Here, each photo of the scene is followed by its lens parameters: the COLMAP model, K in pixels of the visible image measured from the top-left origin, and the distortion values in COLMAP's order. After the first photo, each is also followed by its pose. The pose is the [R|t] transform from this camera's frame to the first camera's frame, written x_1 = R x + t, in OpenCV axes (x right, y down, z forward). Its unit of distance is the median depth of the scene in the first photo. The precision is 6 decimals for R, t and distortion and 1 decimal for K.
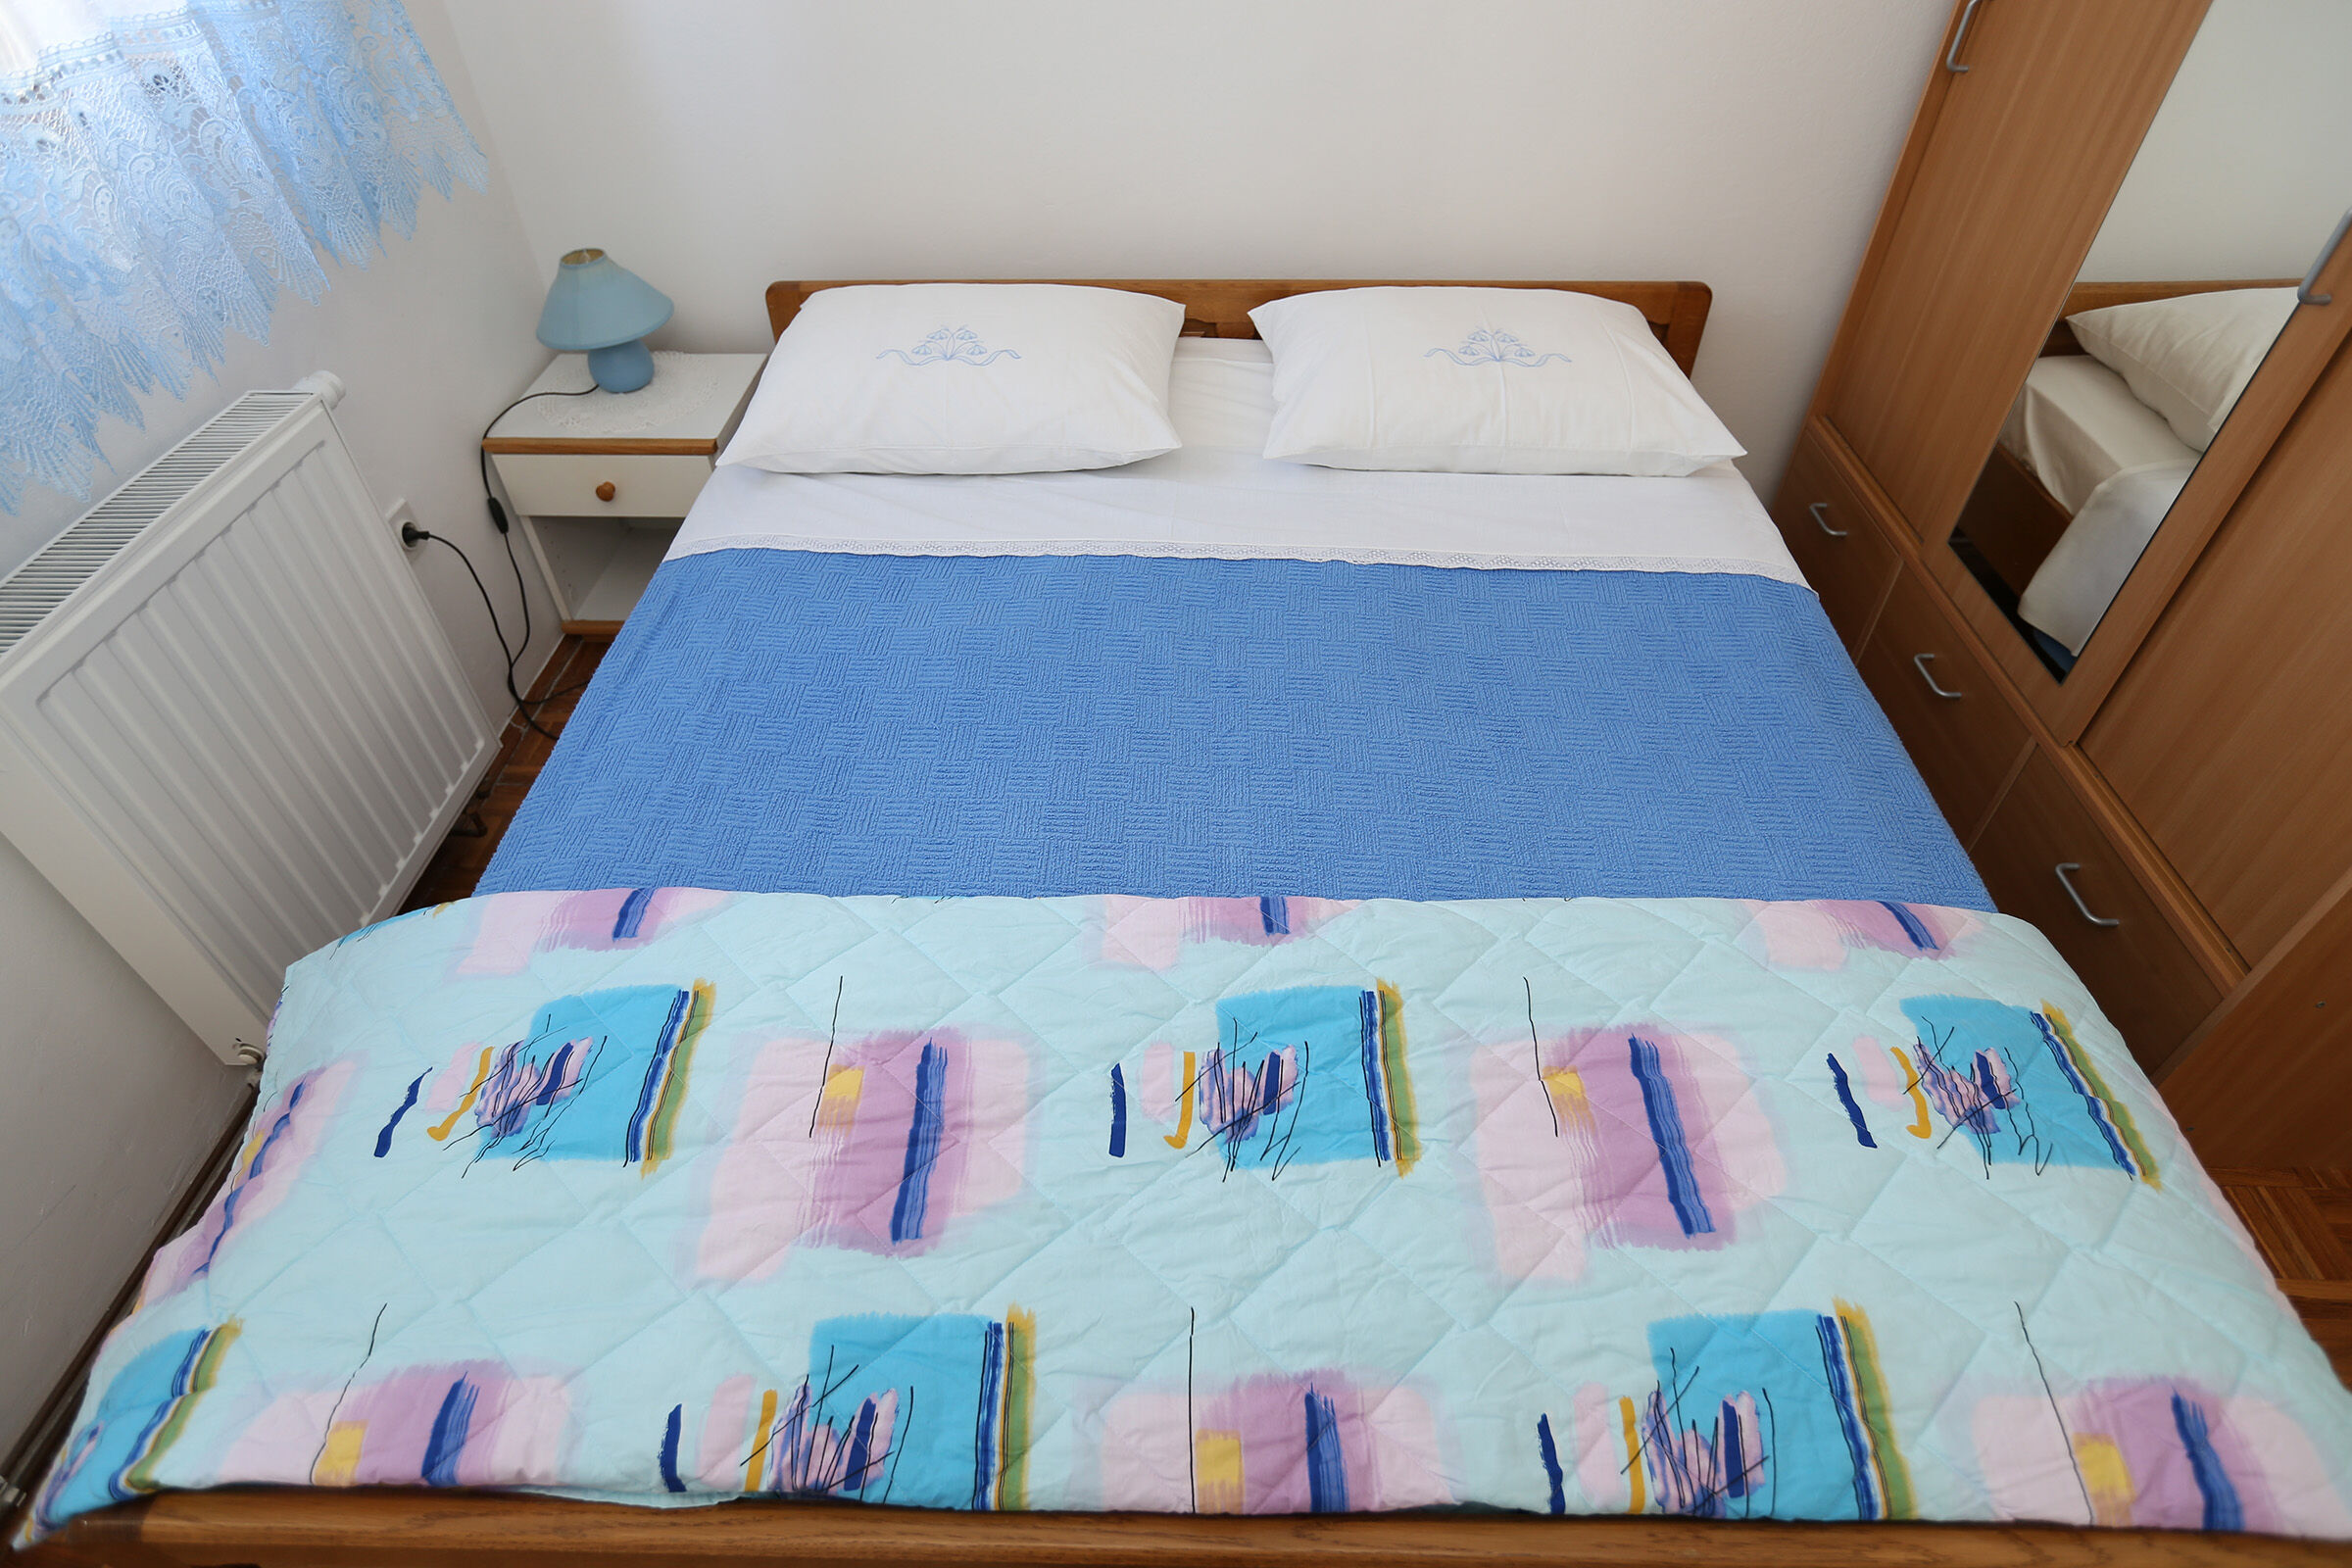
lens RADIAL K [[1244.3, 0, 1166.0], [0, 1244.3, 799.9], [0, 0, 1]] dist [-0.062396, 0.038338]
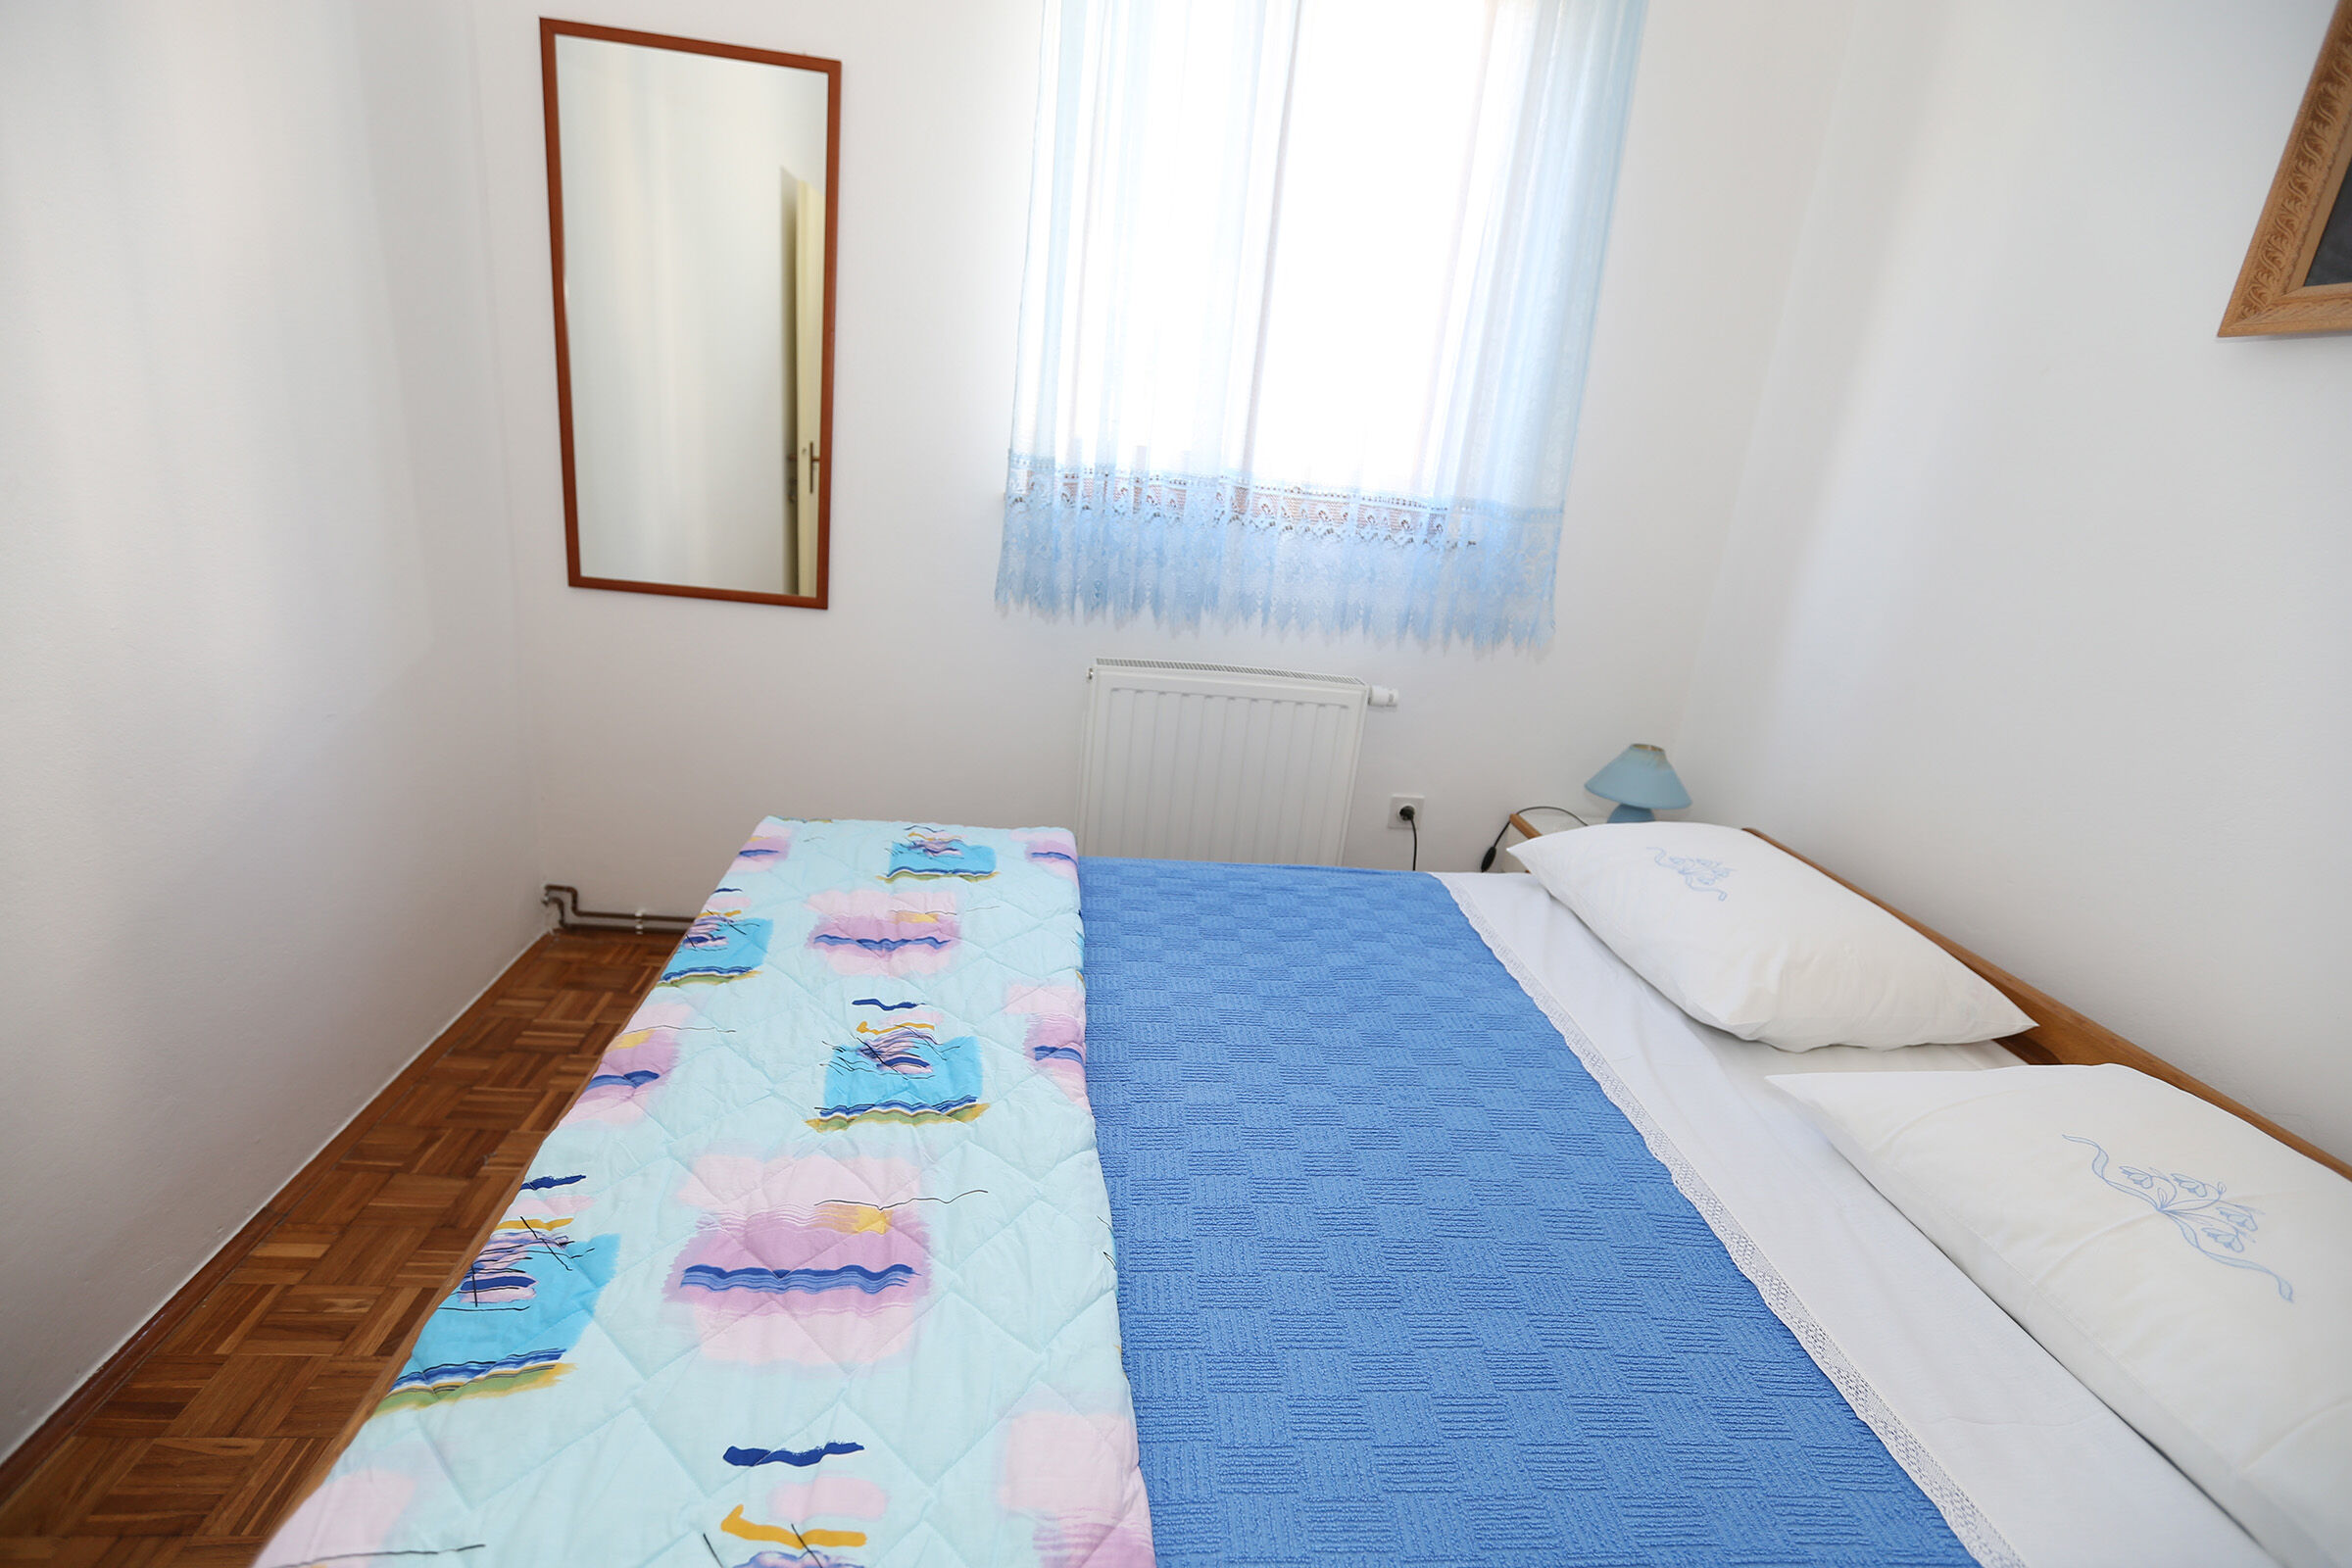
lens RADIAL K [[1074.4, 0, 1177.8], [0, 1074.4, 798.2], [0, 0, 1]] dist [-0.058718, 0.020227]
pose [[0.138182, 0.330883, -0.933500, 1.045817], [-0.757221, 0.642819, 0.115761, -0.291303], [0.638375, 0.690869, 0.339377, 0.595537]]
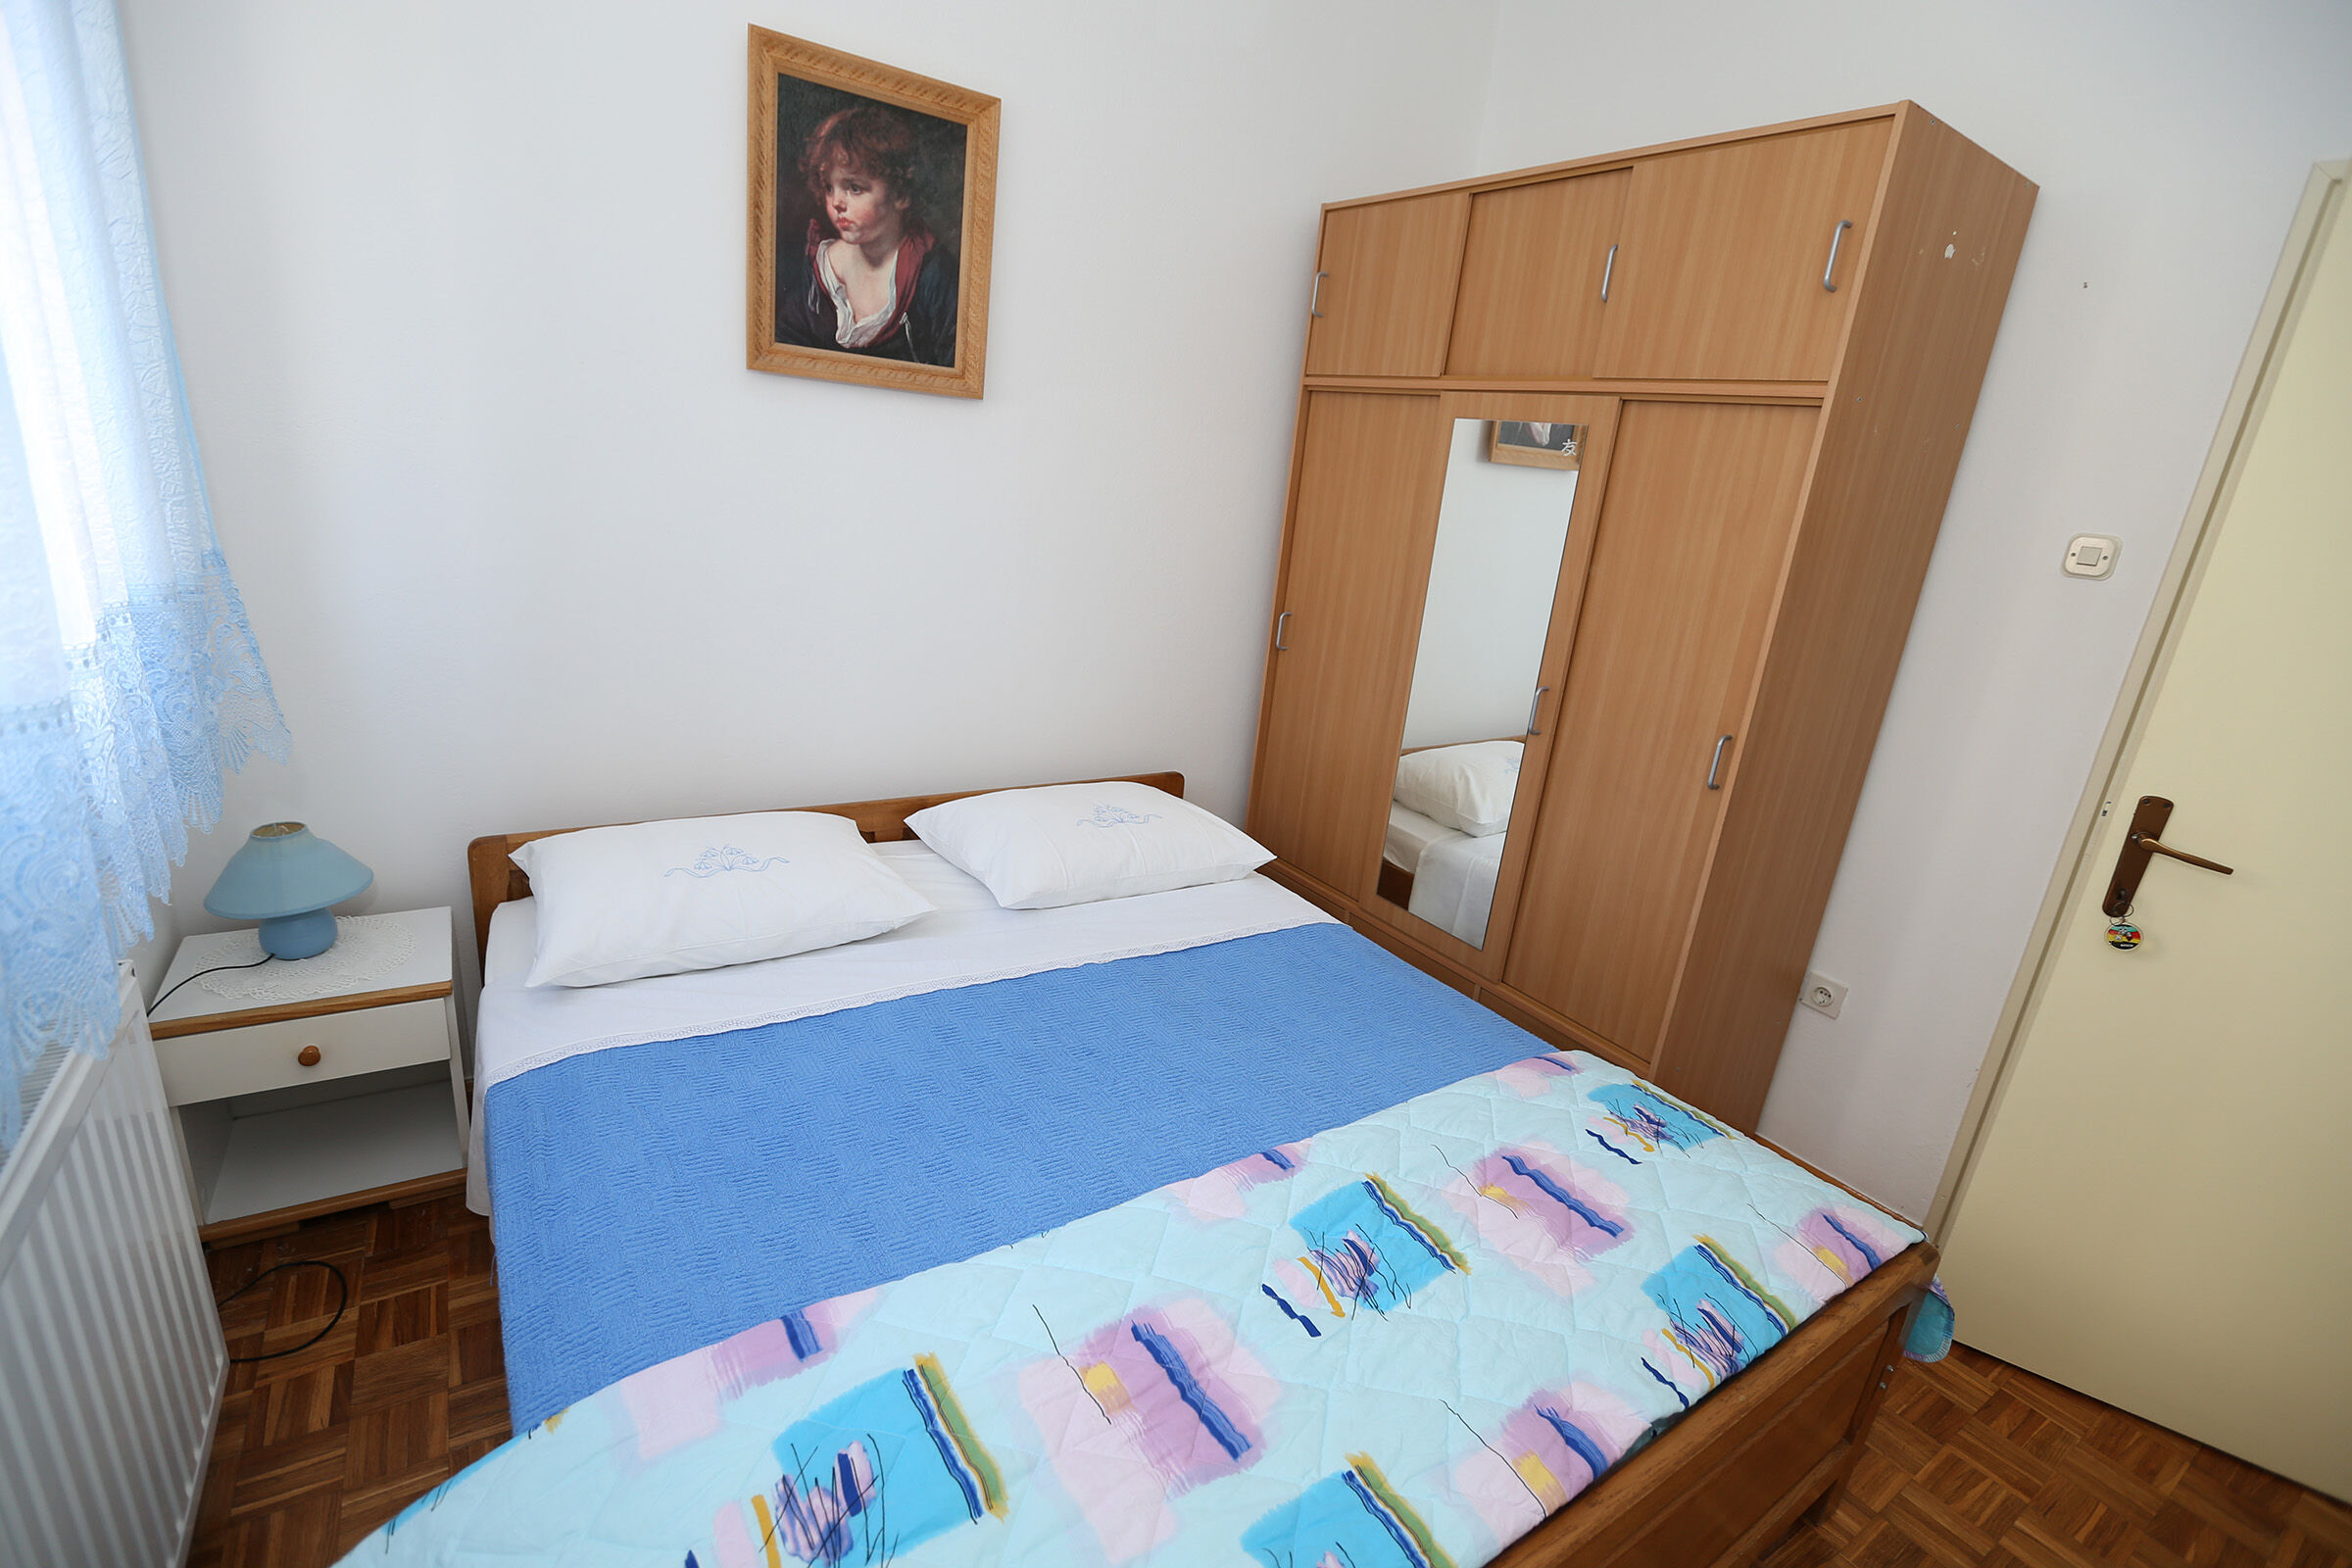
lens RADIAL K [[1074.4, 0, 1177.8], [0, 1074.4, 798.2], [0, 0, 1]] dist [-0.058718, 0.020227]
pose [[0.810616, -0.089006, 0.578774, -0.701683], [0.324287, 0.891215, -0.317133, 0.080202], [-0.487585, 0.444762, 0.751297, -0.024912]]
